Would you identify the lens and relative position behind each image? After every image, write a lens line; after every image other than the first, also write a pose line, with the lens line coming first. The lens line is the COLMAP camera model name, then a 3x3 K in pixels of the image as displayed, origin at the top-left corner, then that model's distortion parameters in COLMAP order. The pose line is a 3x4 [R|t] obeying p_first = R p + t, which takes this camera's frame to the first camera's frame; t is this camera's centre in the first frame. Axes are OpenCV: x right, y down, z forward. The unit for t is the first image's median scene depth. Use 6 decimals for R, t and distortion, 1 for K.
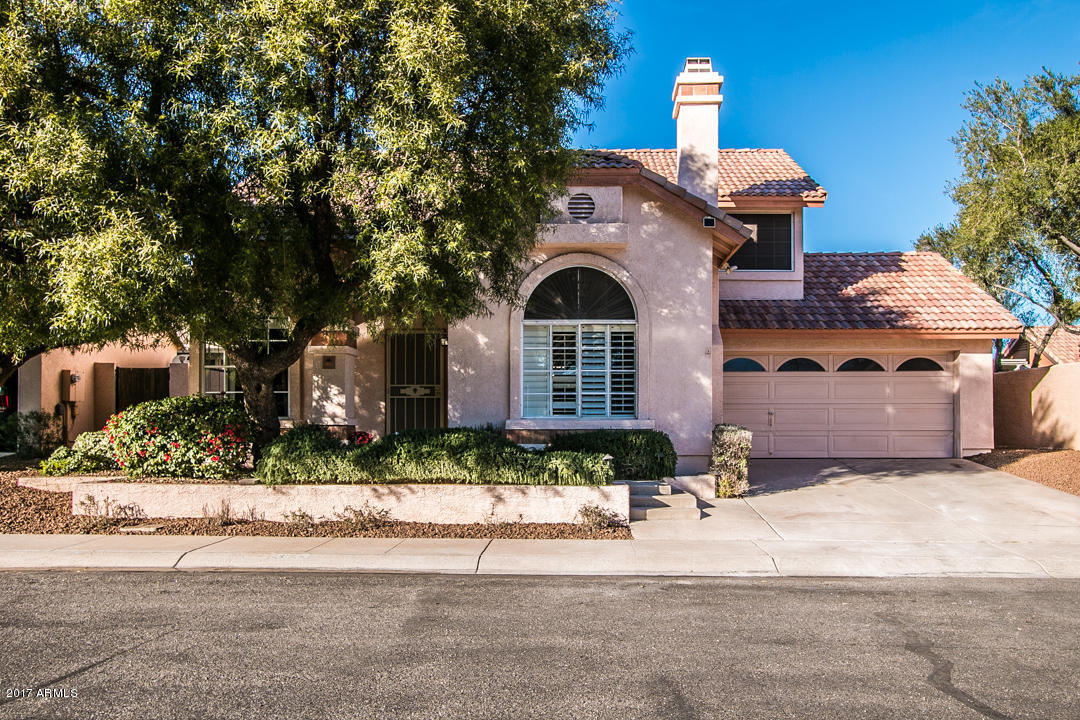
lens RADIAL K [[790.7, 0, 540.0], [0, 790.7, 360.0], [0, 0, 1]] dist [-0.004104, -0.002426]
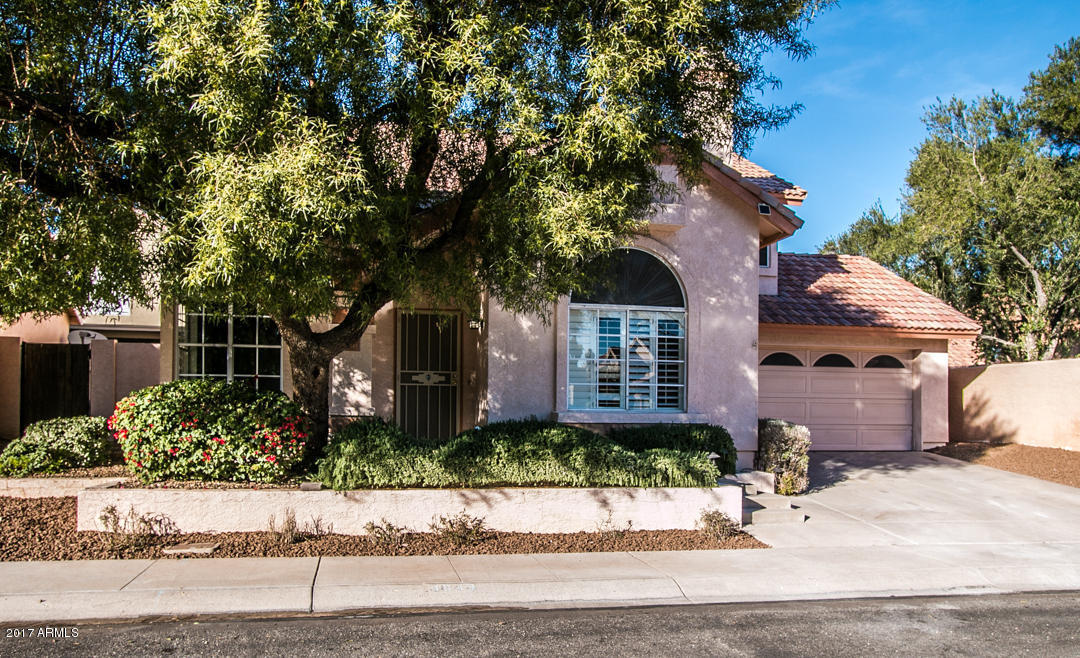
lens RADIAL K [[759.7, 0, 539.9], [0, 759.7, 354.5], [0, 0, 1]] dist [-0.015658, 0.002179]
pose [[0.980025, 0.026264, 0.197132, -0.228630], [-0.027691, 0.999606, 0.004485, 0.005899], [-0.196936, -0.009855, 0.980367, 0.144111]]
